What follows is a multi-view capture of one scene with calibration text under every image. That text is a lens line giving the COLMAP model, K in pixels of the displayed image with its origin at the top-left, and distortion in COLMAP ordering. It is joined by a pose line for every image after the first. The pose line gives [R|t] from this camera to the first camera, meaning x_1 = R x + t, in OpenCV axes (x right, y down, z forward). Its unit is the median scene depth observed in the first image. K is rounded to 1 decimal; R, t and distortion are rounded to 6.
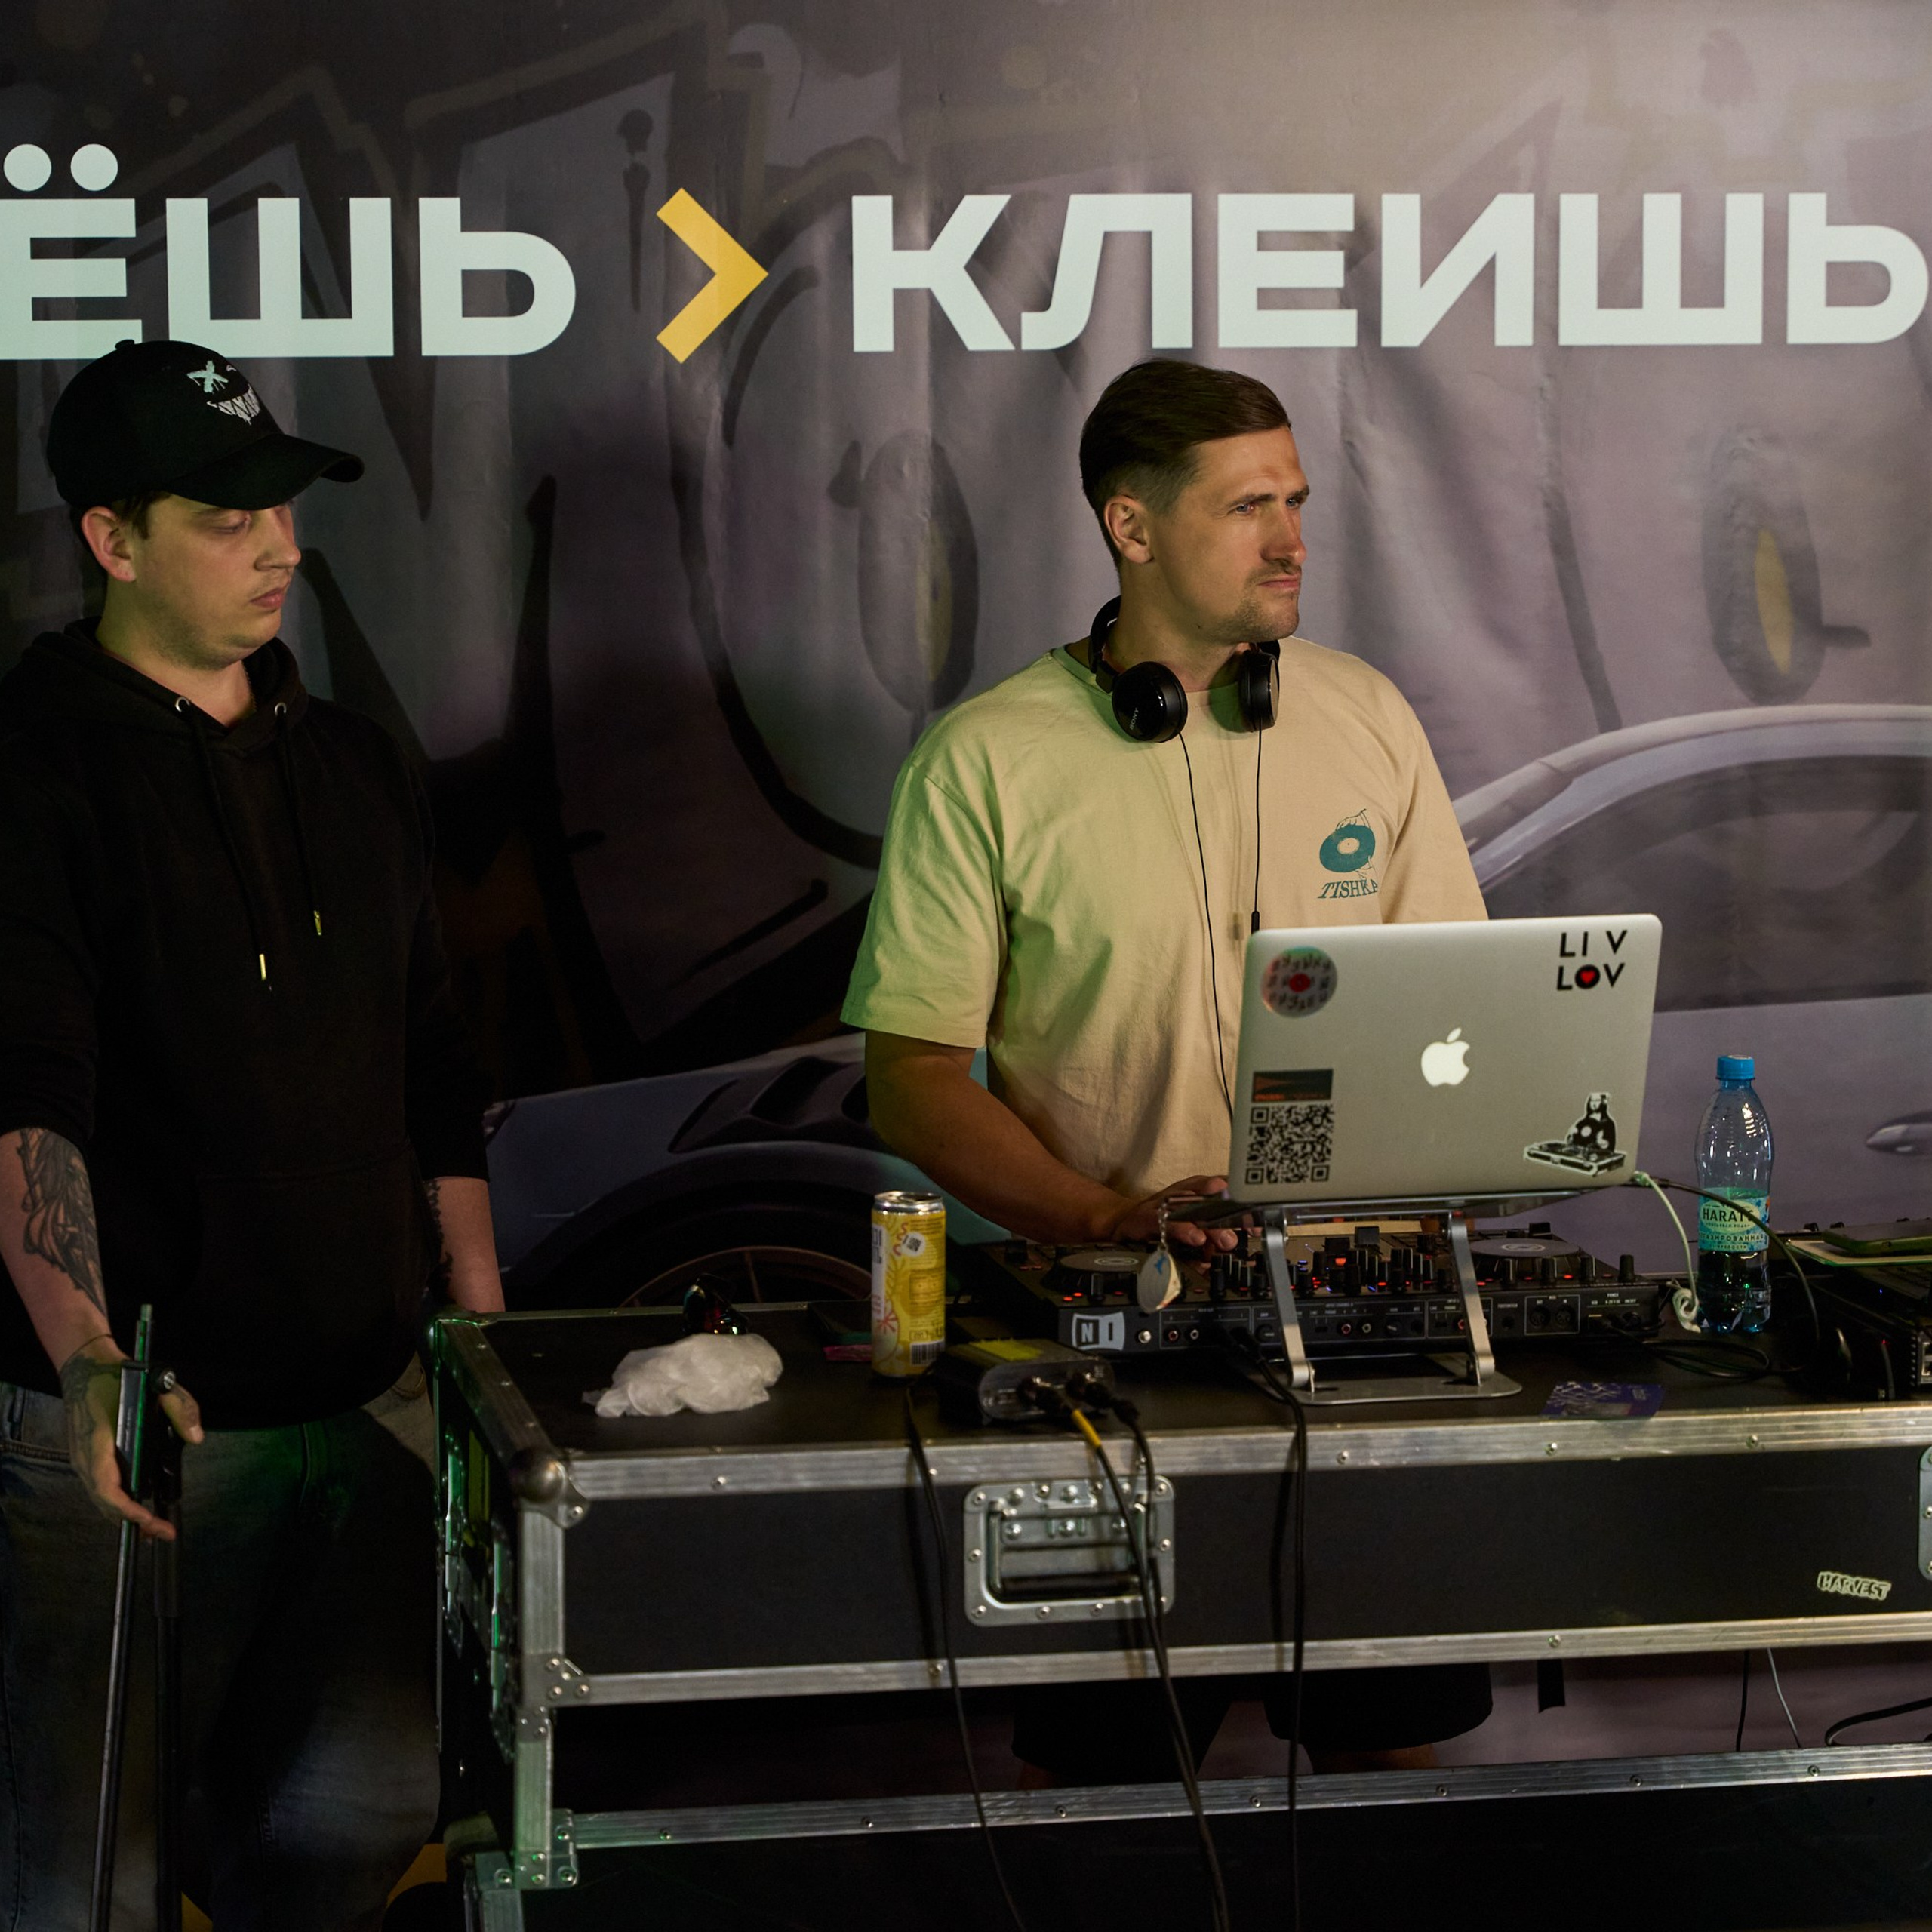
lens RADIAL K [[5517.7, 0, 966.0], [0, 5517.7, 966.0], [0, 0, 1]] dist [0.038819, -0.583835]
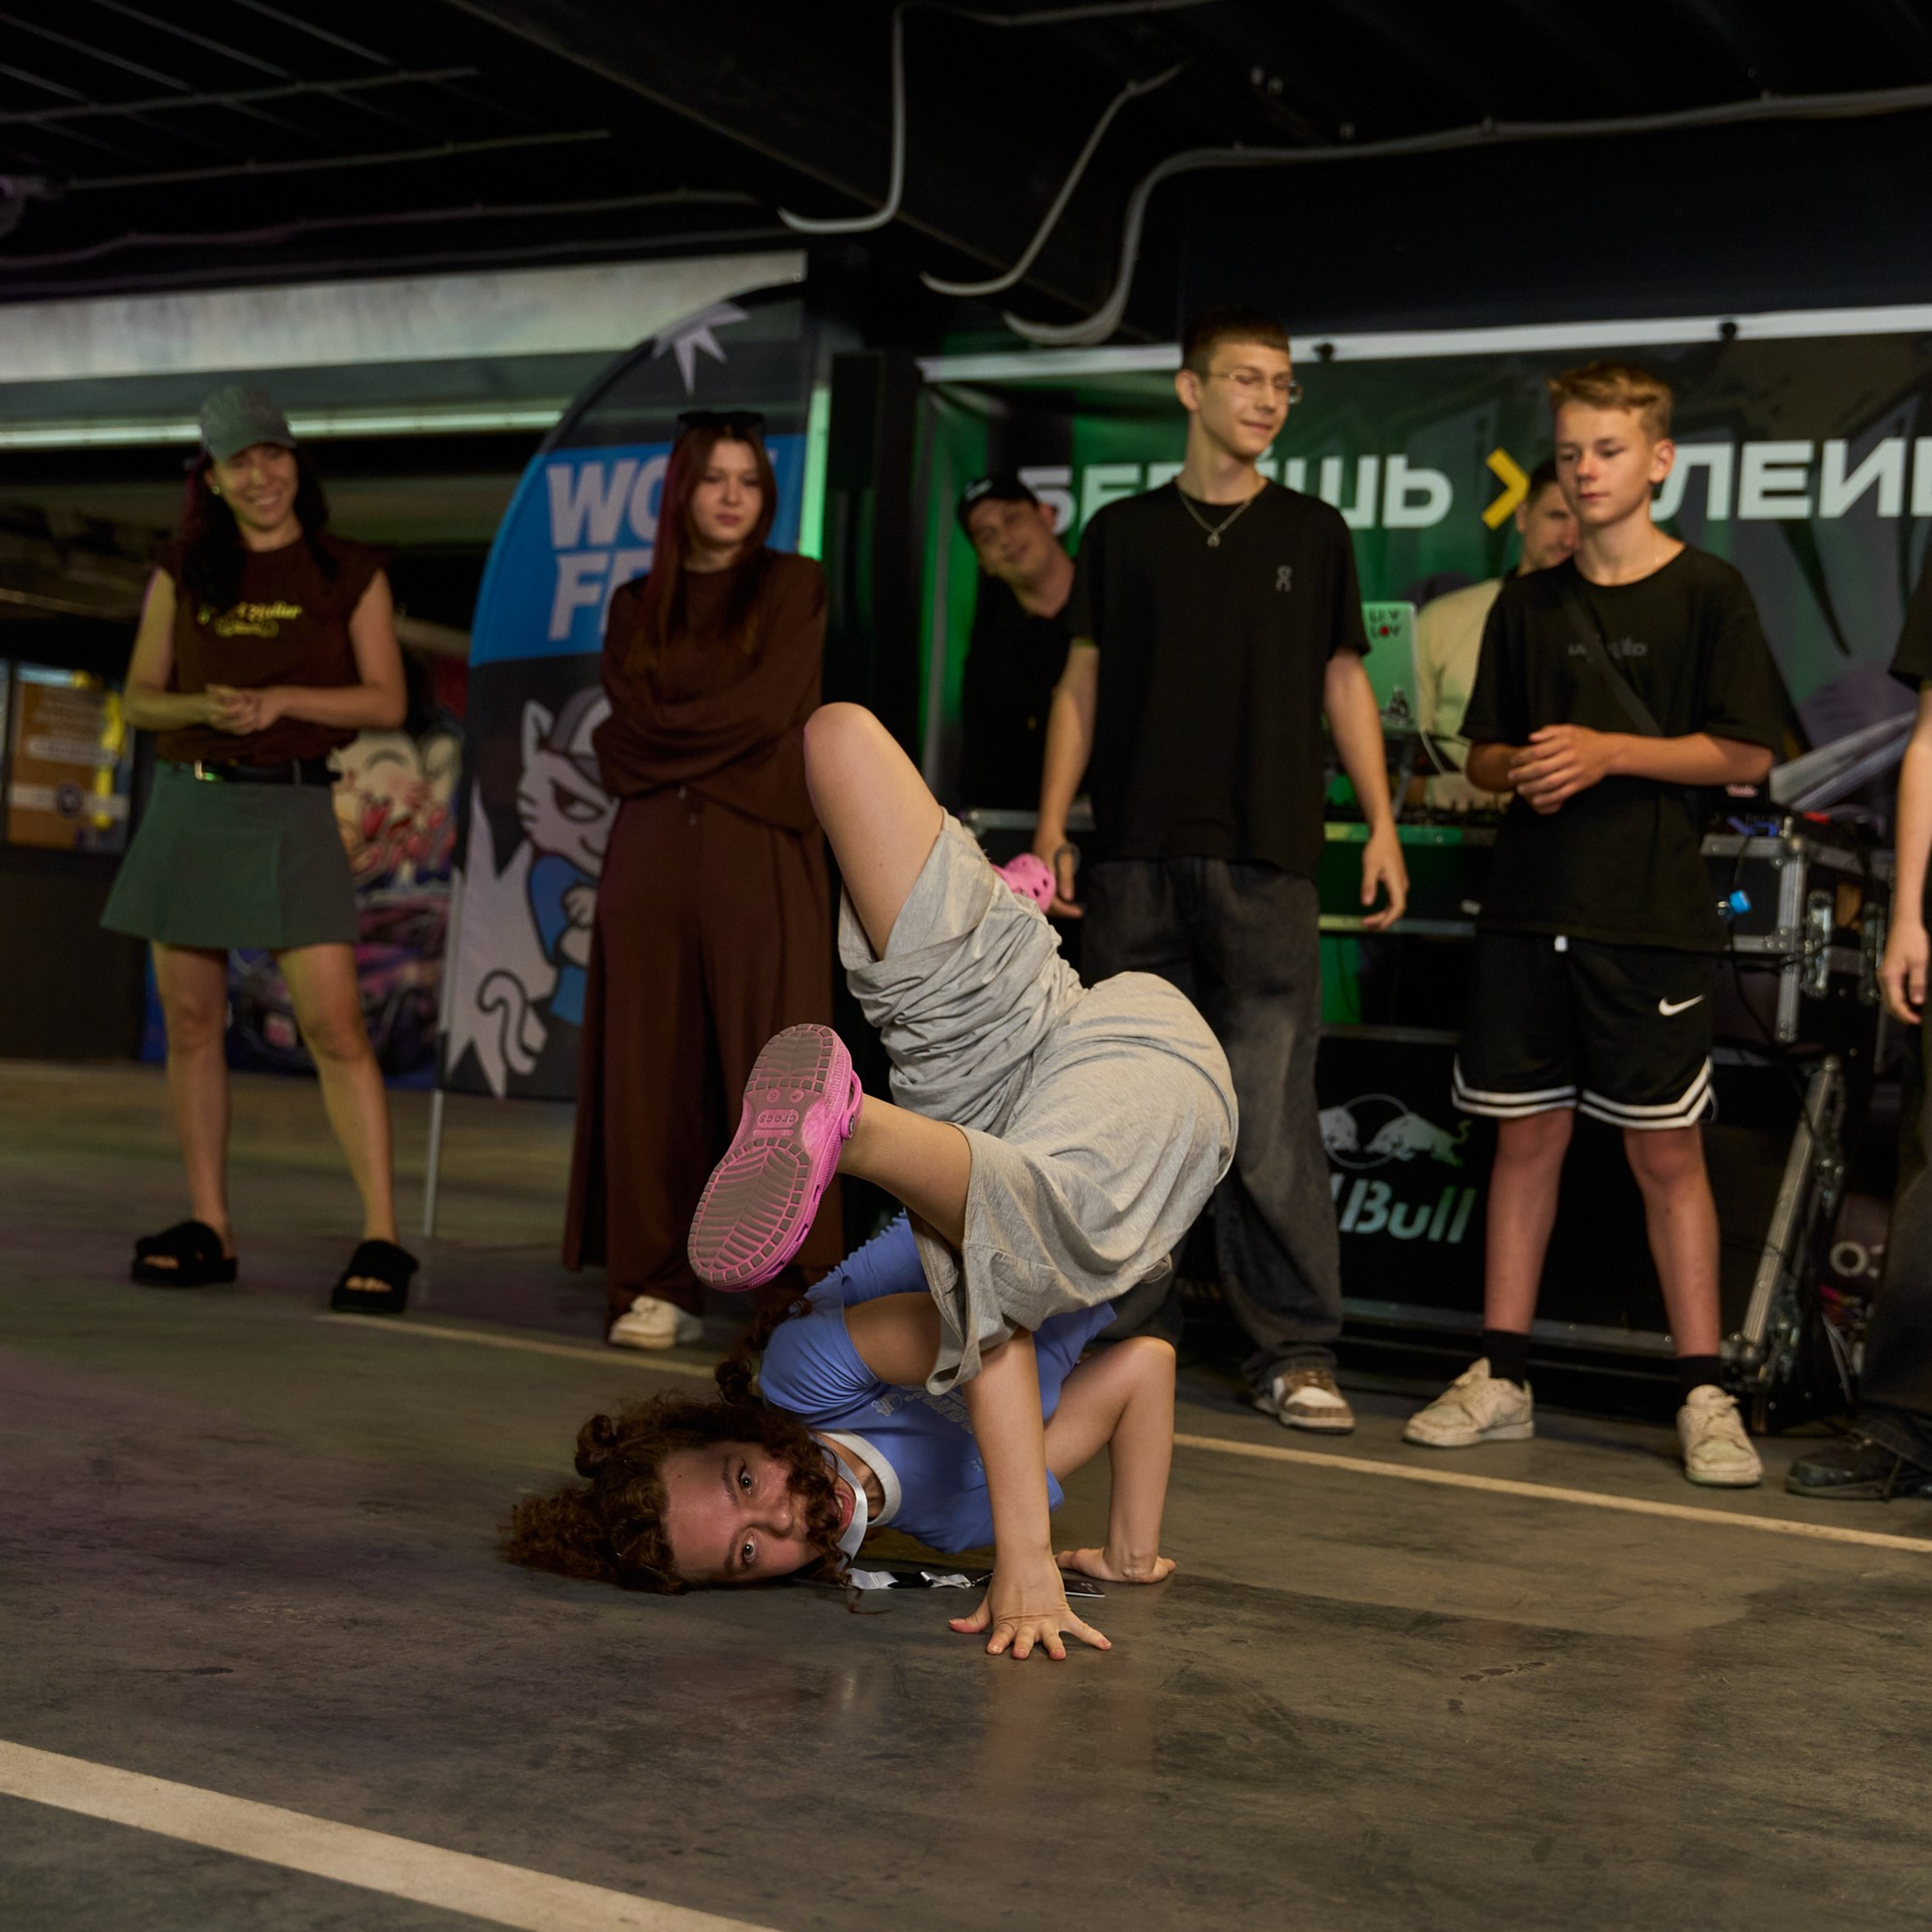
lens RADIAL K [[3190.5, 0, 966.0], [0, 3190.5, 966.0], [0, 0, 1]] dist [0.008321, -0.039505]
pose [[0.744371, 0.045624, -0.666206, 0.662706], [-0.146883, 0.984416, -0.096700, 0.222148], [0.651412, 0.169836, 0.739472, -0.054514]]
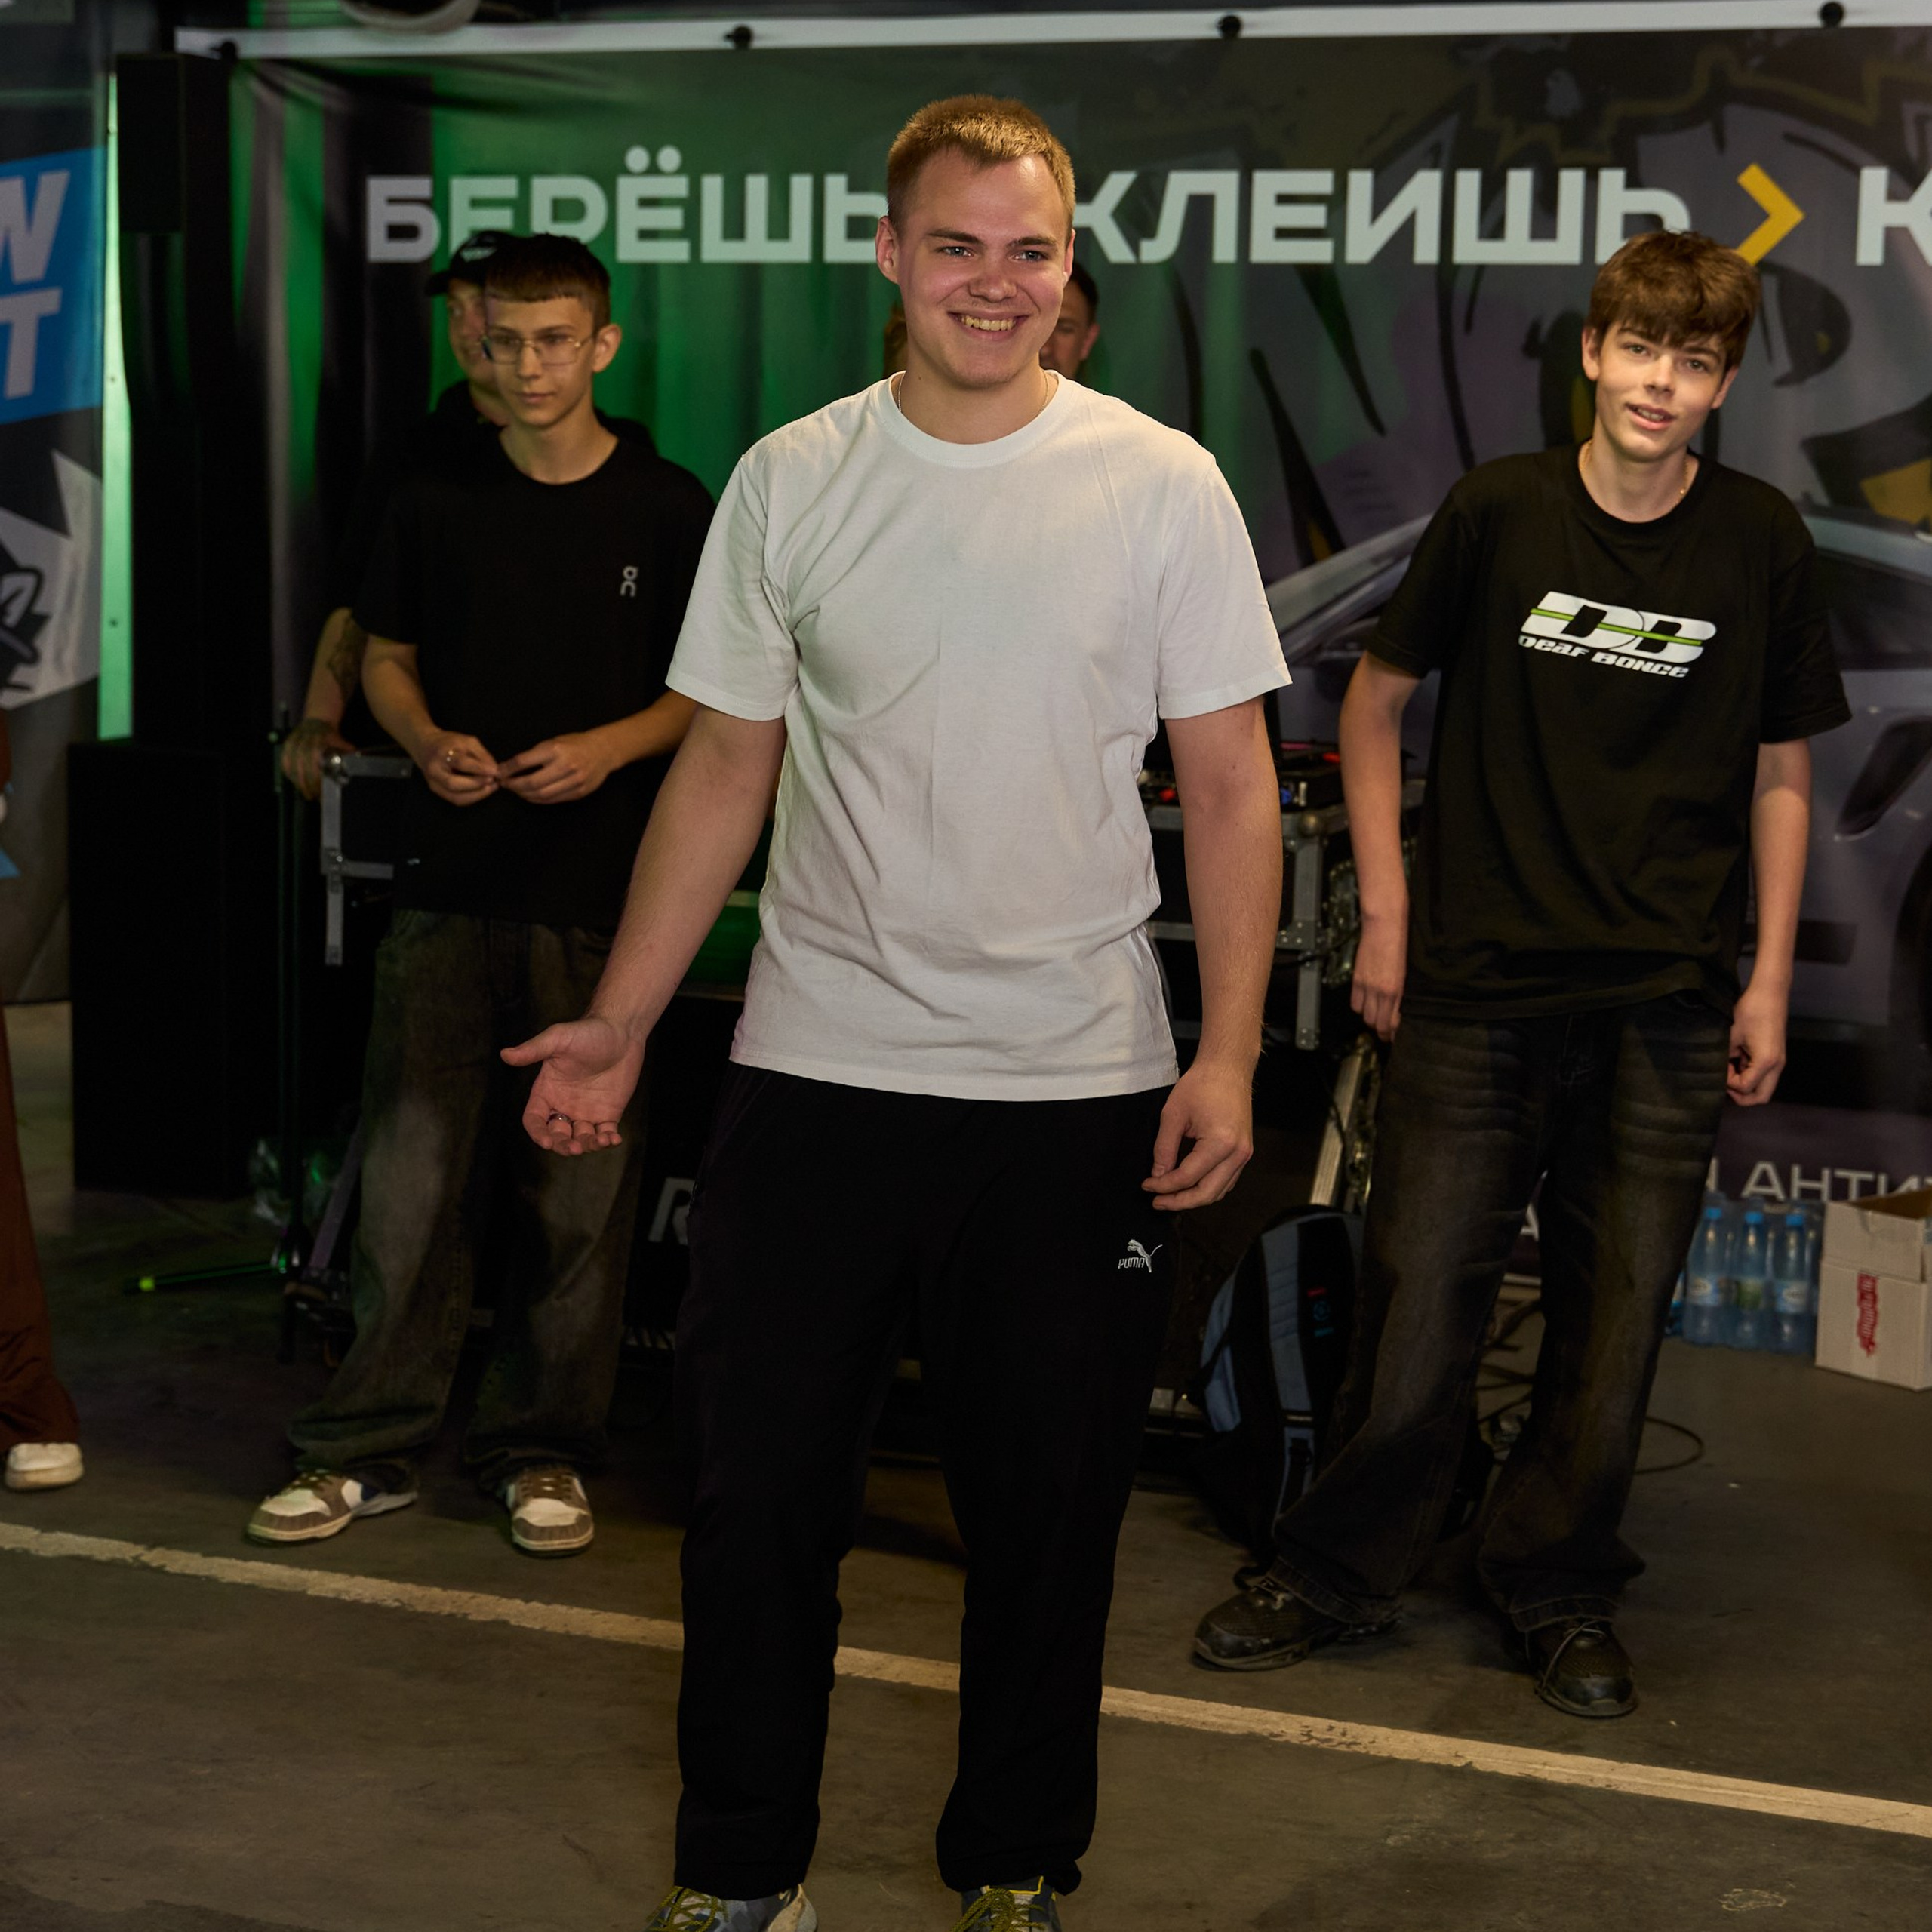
lens RADIAL K [[3995.9, 0, 930.8], [0, 3995.9, 939.6], [0, 0, 1]] dist [0.029024, -0.125768]
pose [[0.832167, 0.095023, -0.546322, 0.686767], [-0.086576, 0.995391, 0.041256, 0.057009], [0.547724, 0.012966, 0.836558, -0.094852]]
